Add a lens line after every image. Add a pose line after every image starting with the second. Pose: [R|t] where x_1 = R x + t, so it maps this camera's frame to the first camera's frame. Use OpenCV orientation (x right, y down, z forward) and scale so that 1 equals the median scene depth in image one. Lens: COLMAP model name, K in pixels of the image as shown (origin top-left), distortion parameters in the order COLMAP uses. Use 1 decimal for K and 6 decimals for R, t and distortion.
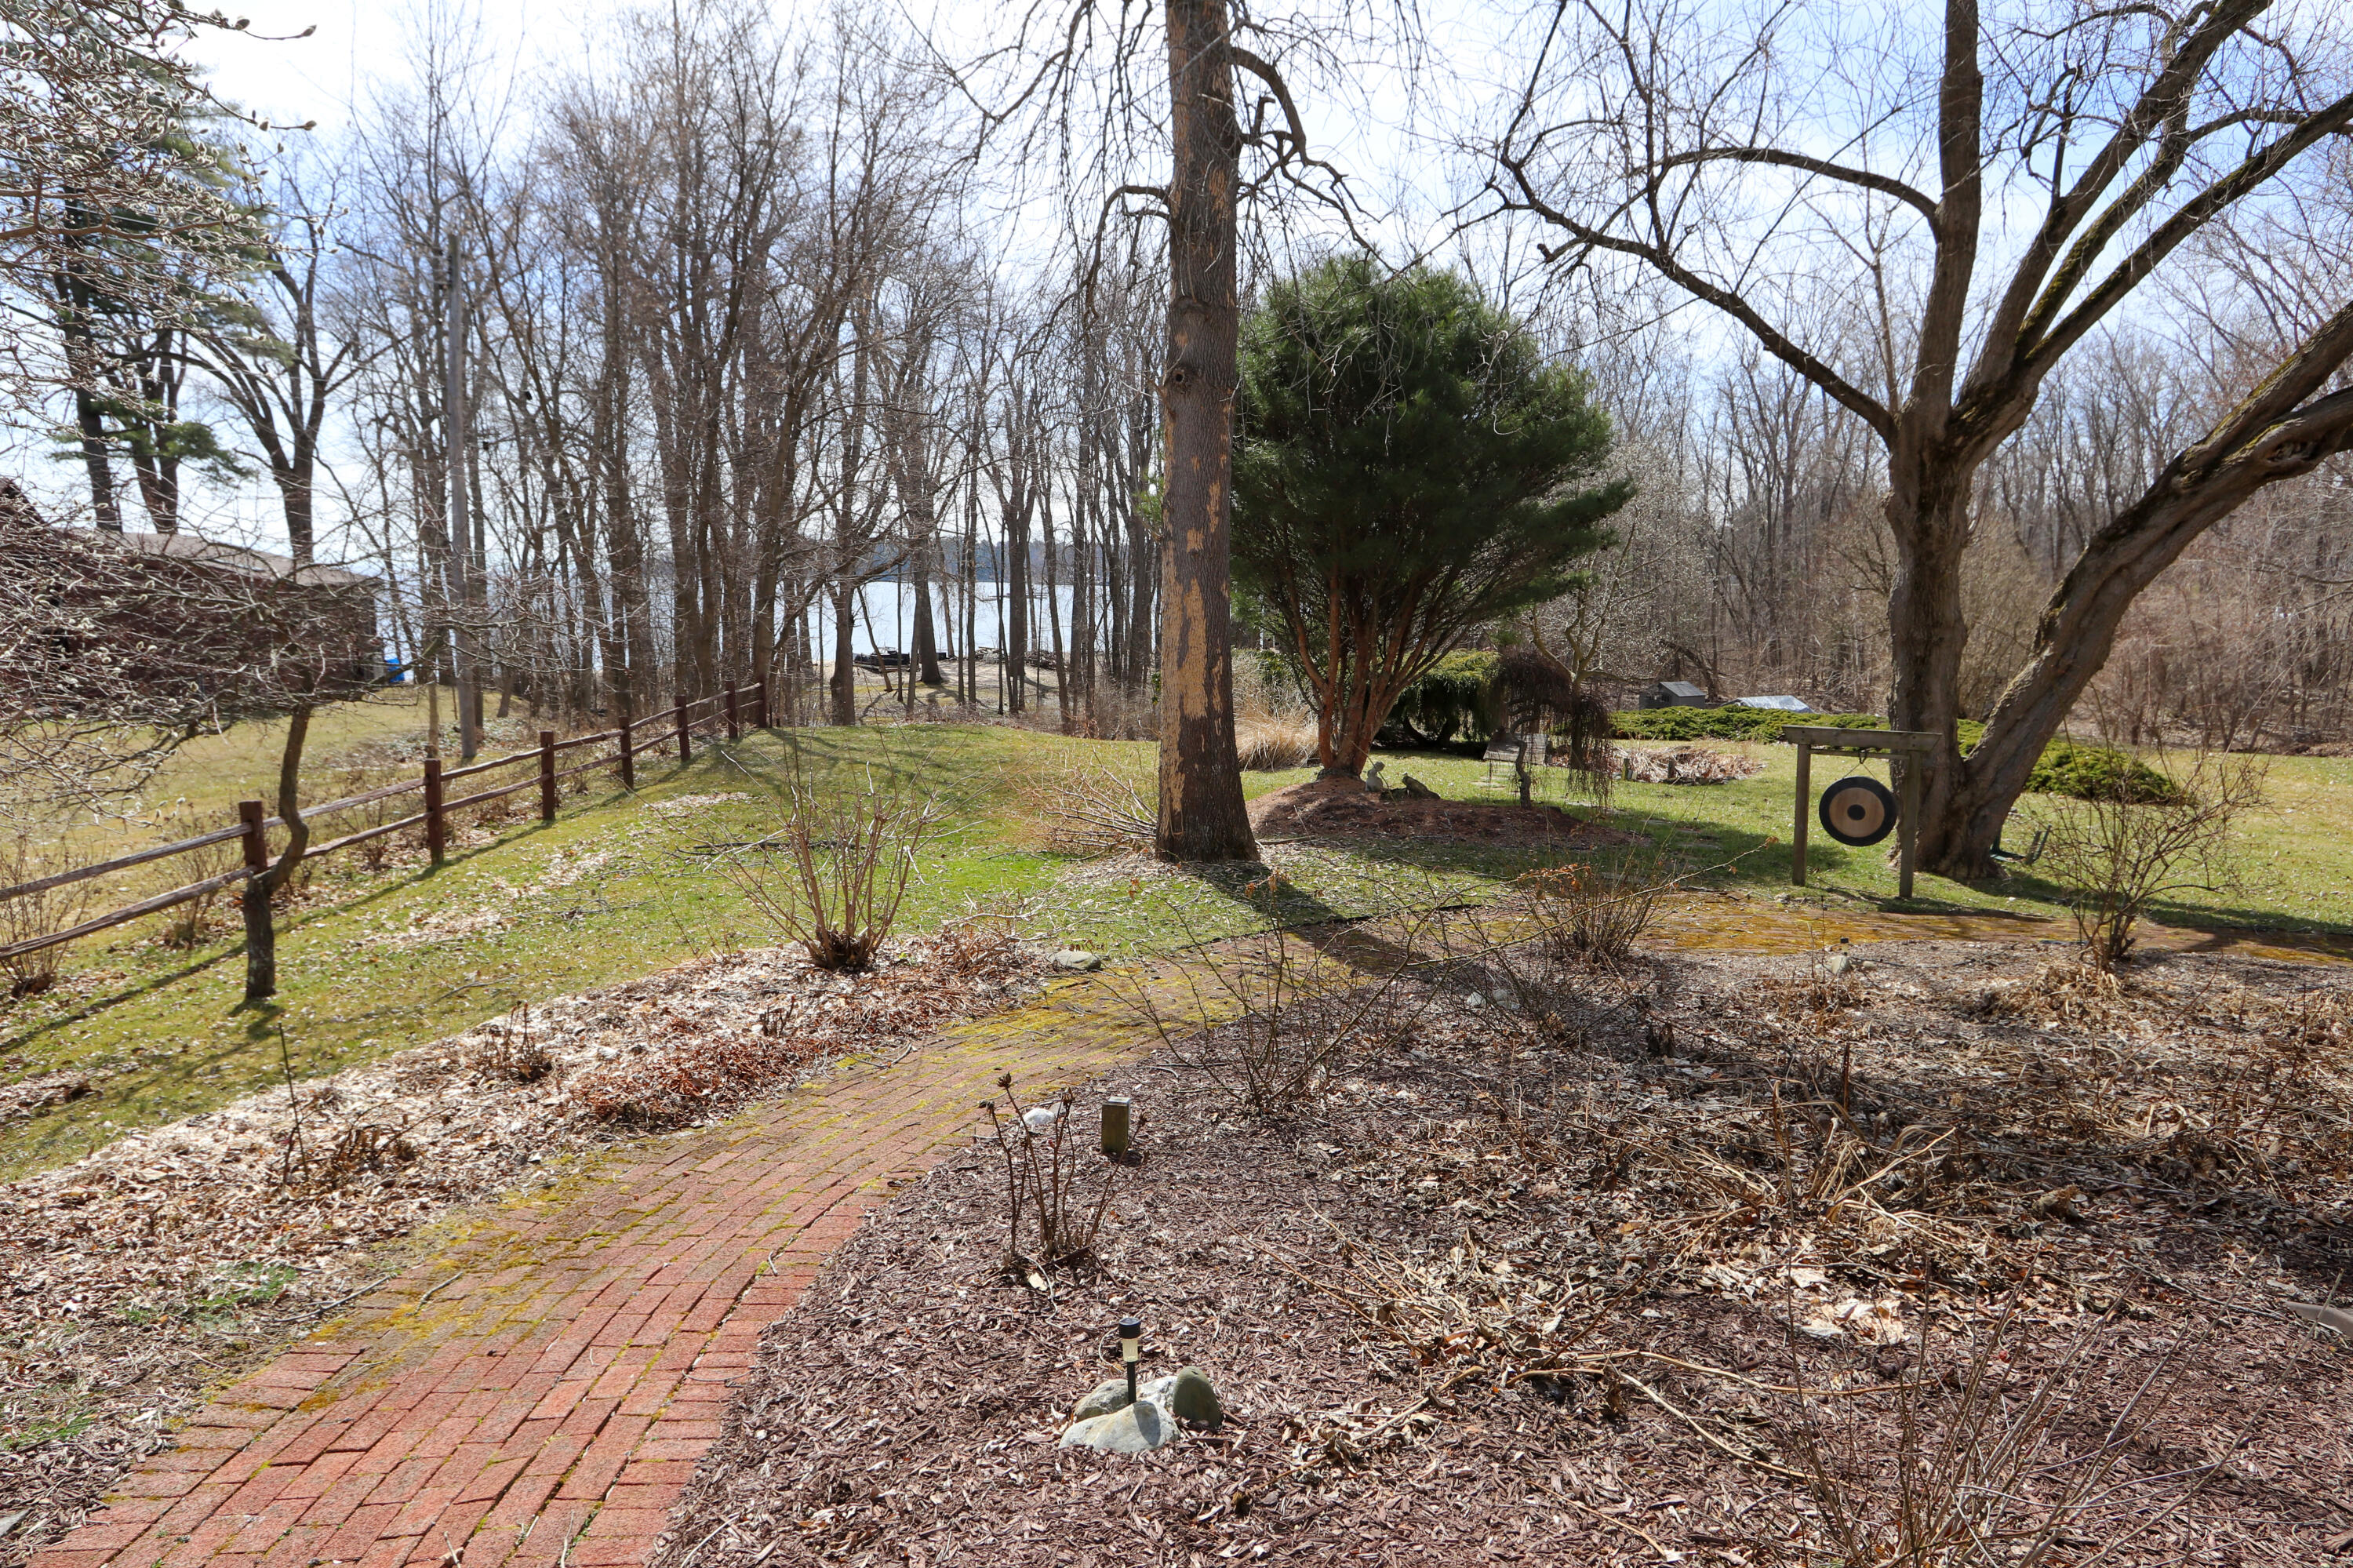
lens RADIAL K [[1426.3, 0, 1176.5], [0, 1426.3, 784.0], [0, 0, 1]] dist [-0.013389, 0.002341]
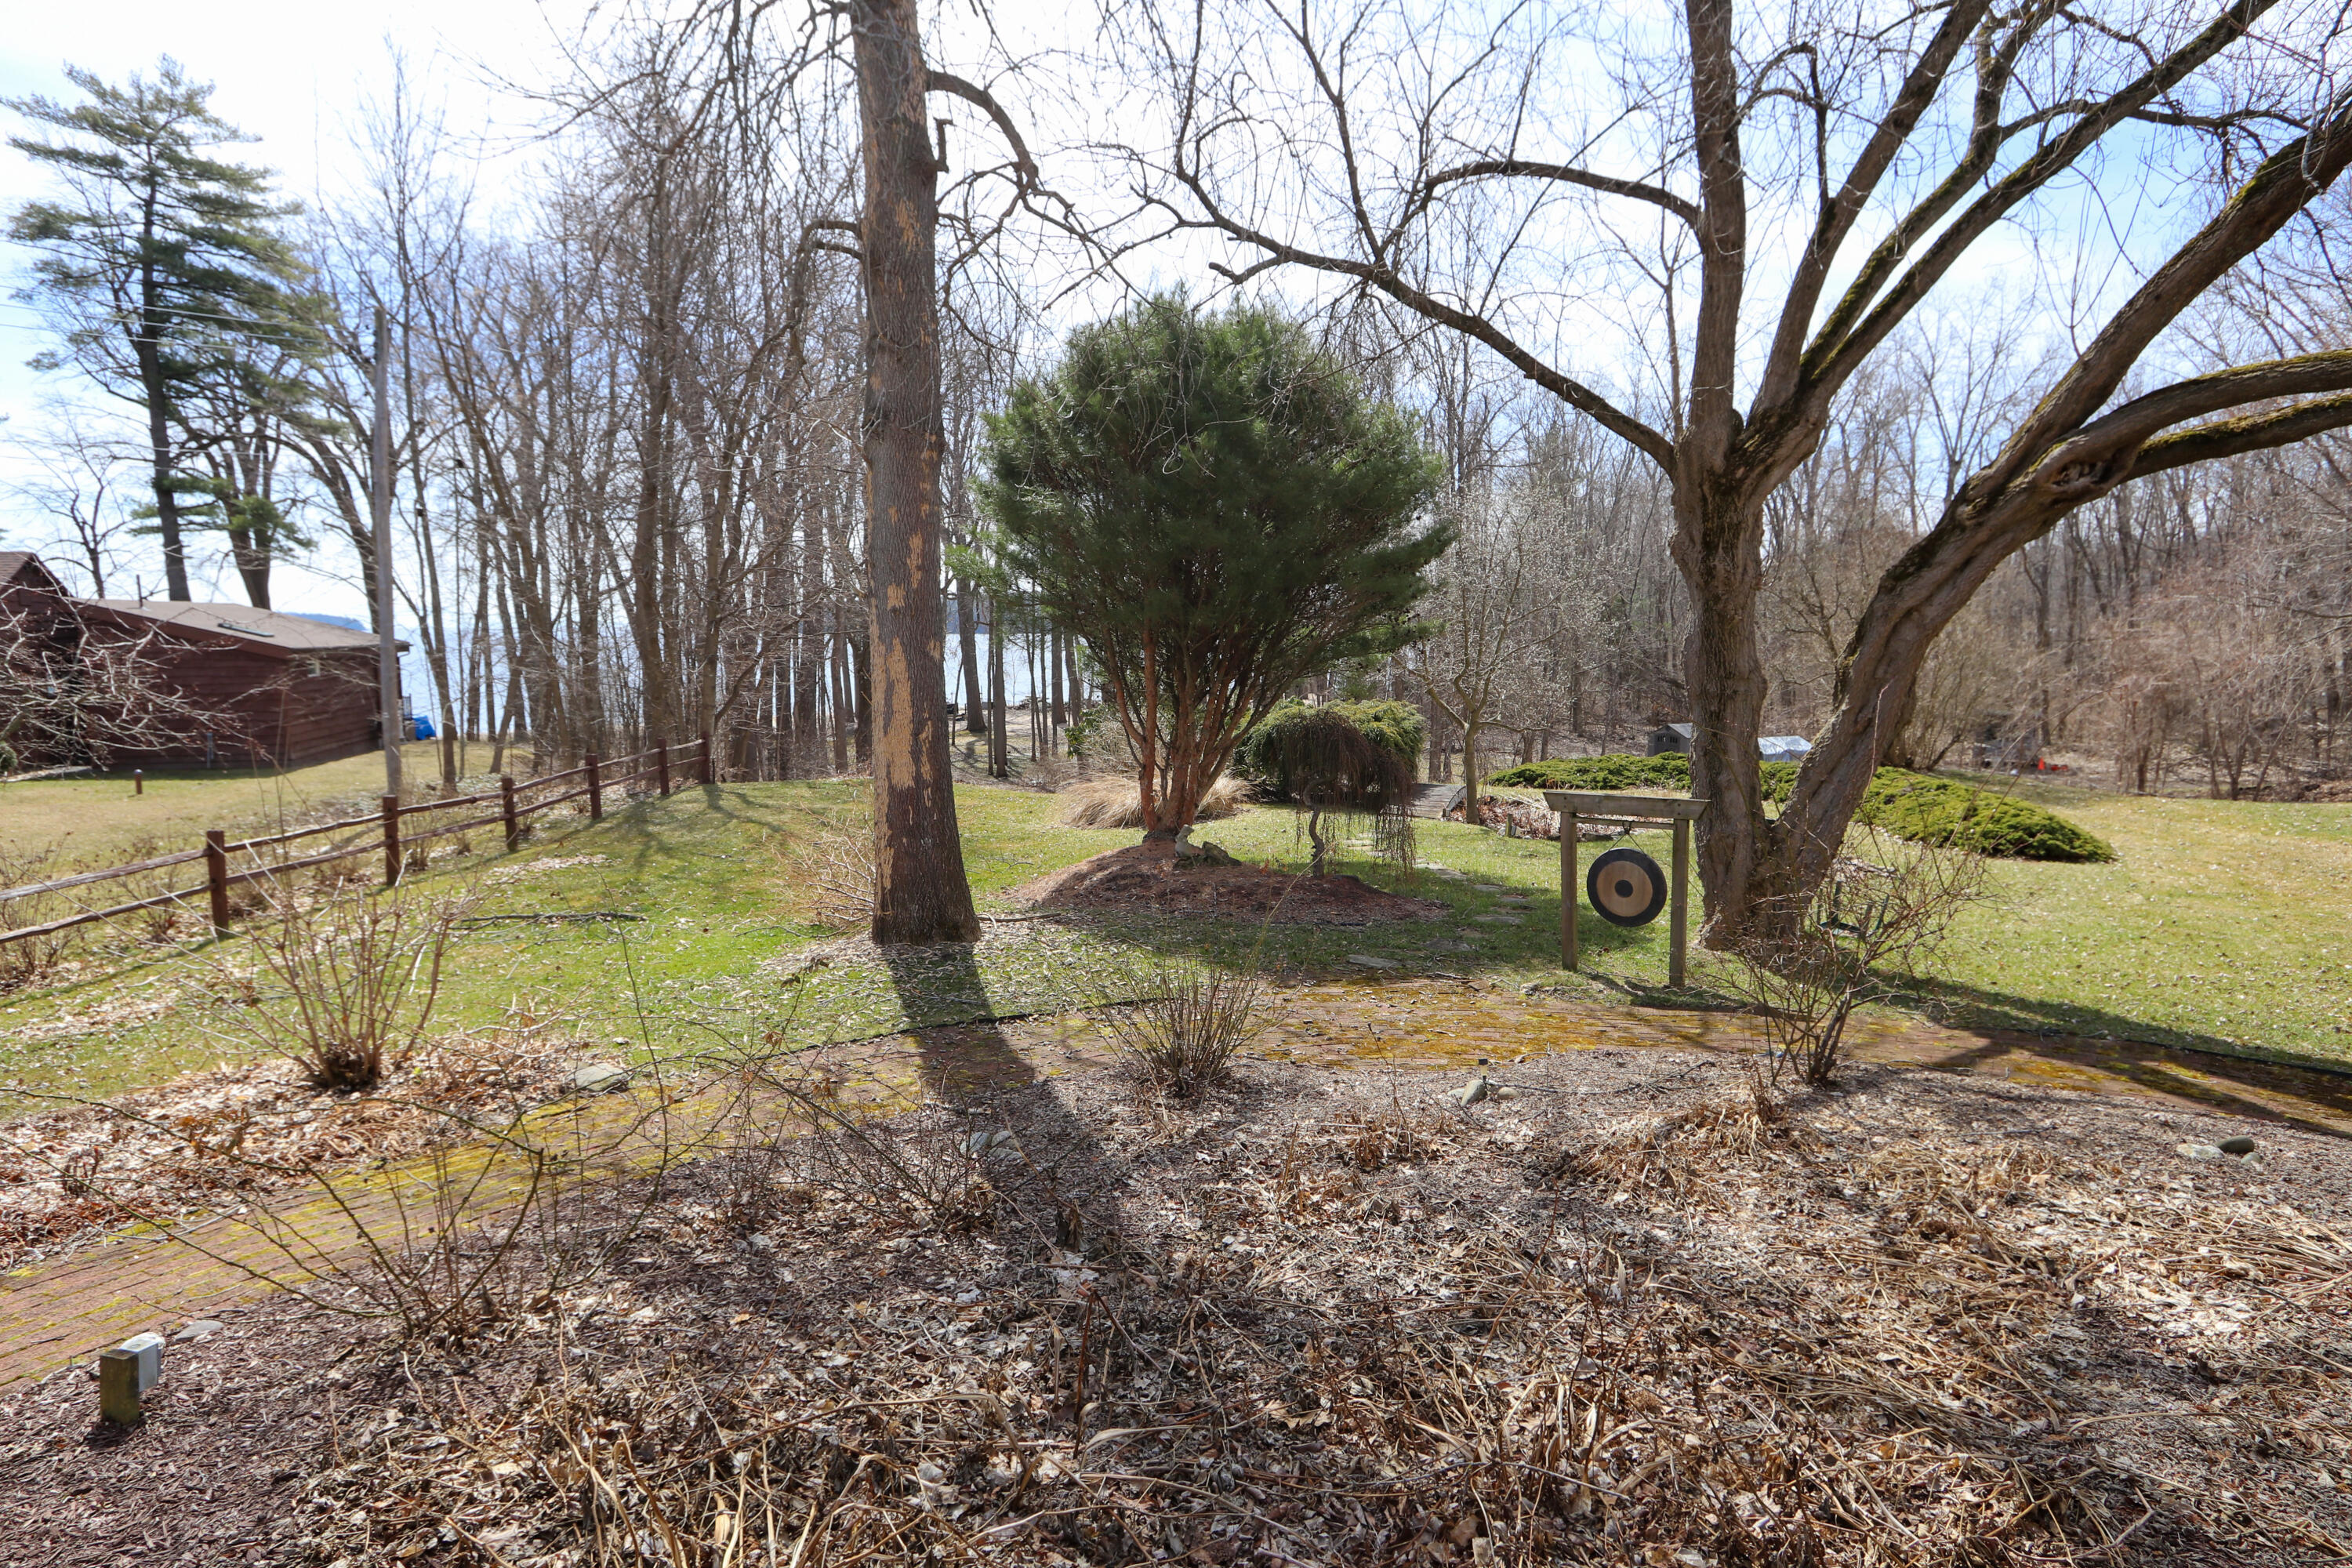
lens RADIAL K [[1354.6, 0, 1176.0], [0, 1354.6, 784.0], [0, 0, 1]] dist [-0.036706, 0.030679]
pose [[0.998417, -0.008366, -0.055613, 0.222434], [0.006799, 0.999576, -0.028302, -0.021355], [0.055826, 0.027879, 0.998051, 0.126706]]
